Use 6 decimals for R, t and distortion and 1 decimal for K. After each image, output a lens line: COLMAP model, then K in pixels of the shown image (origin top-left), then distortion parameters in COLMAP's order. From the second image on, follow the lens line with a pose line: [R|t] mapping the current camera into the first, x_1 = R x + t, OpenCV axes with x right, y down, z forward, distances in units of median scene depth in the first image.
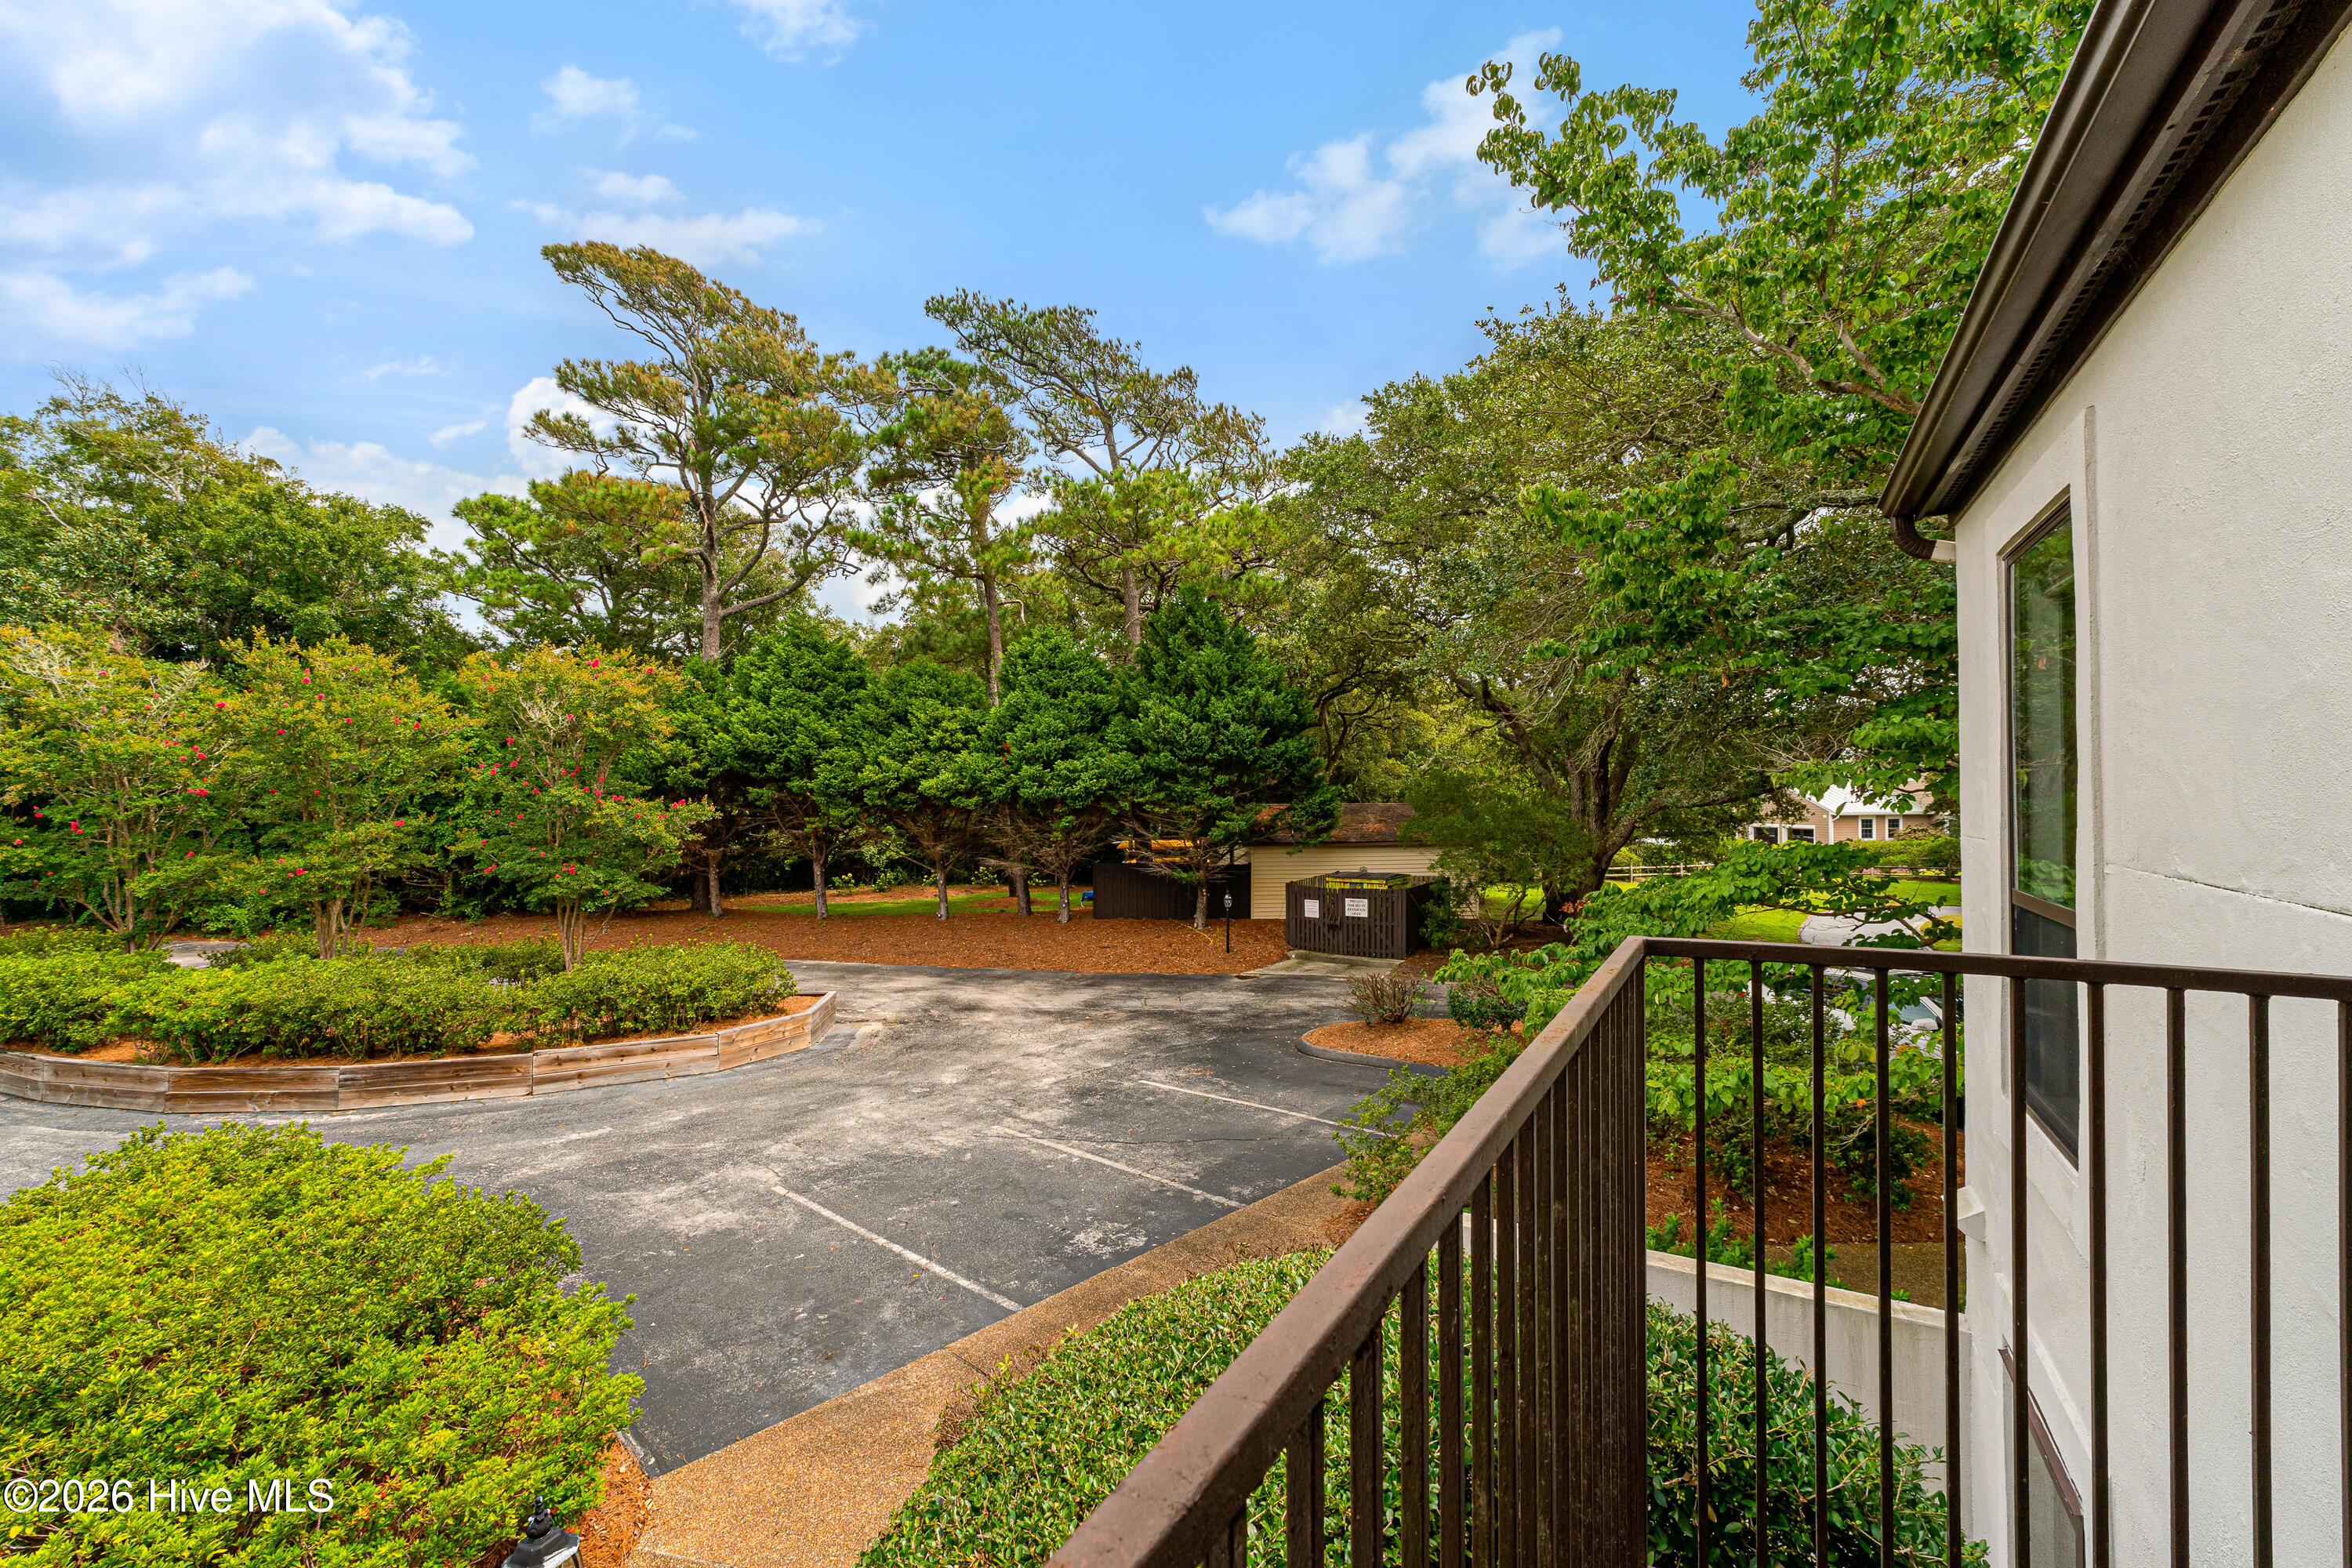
lens RADIAL K [[1006.6, 0, 1176.0], [0, 1006.6, 774.8], [0, 0, 1]] dist [0.000718, -0.000148]
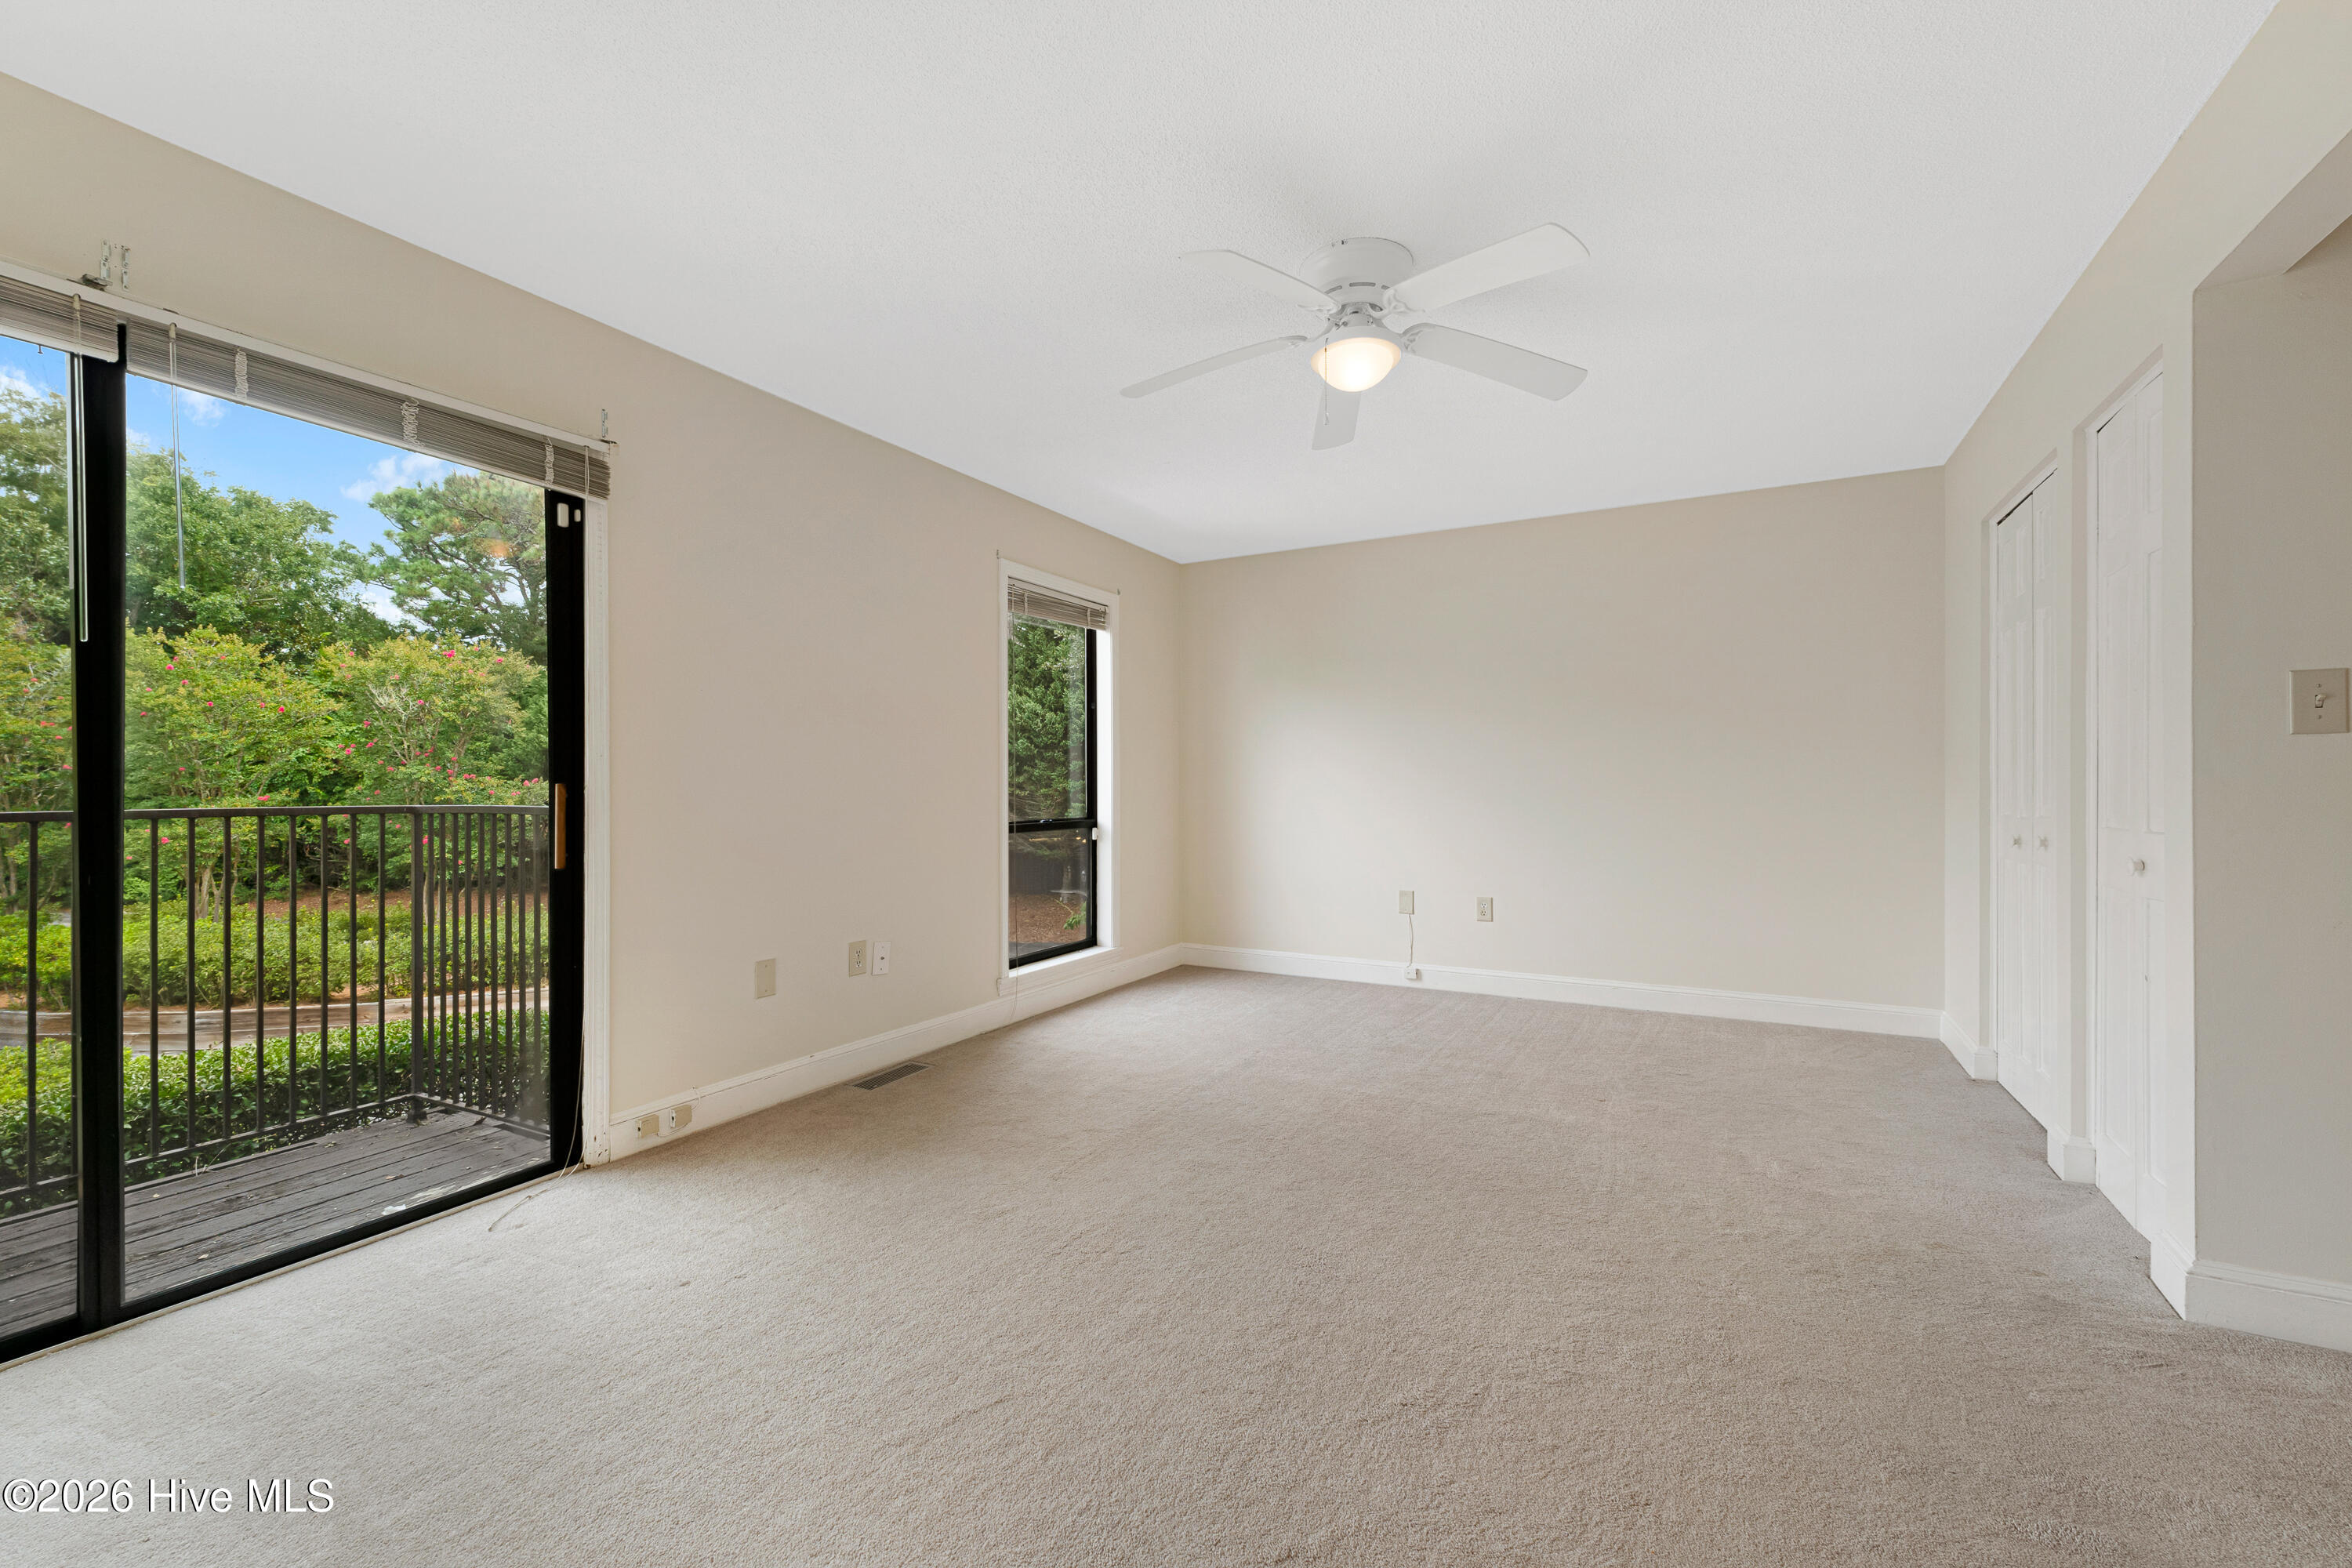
lens RADIAL K [[991.8, 0, 1186.1], [0, 991.8, 784.8], [0, 0, 1]] dist [-0.000084, 0.000080]
pose [[0.999450, 0.004764, 0.032815, 0.125424], [-0.005427, 0.999782, 0.020158, 0.004071], [-0.032712, -0.020325, 0.999258, -0.073173]]
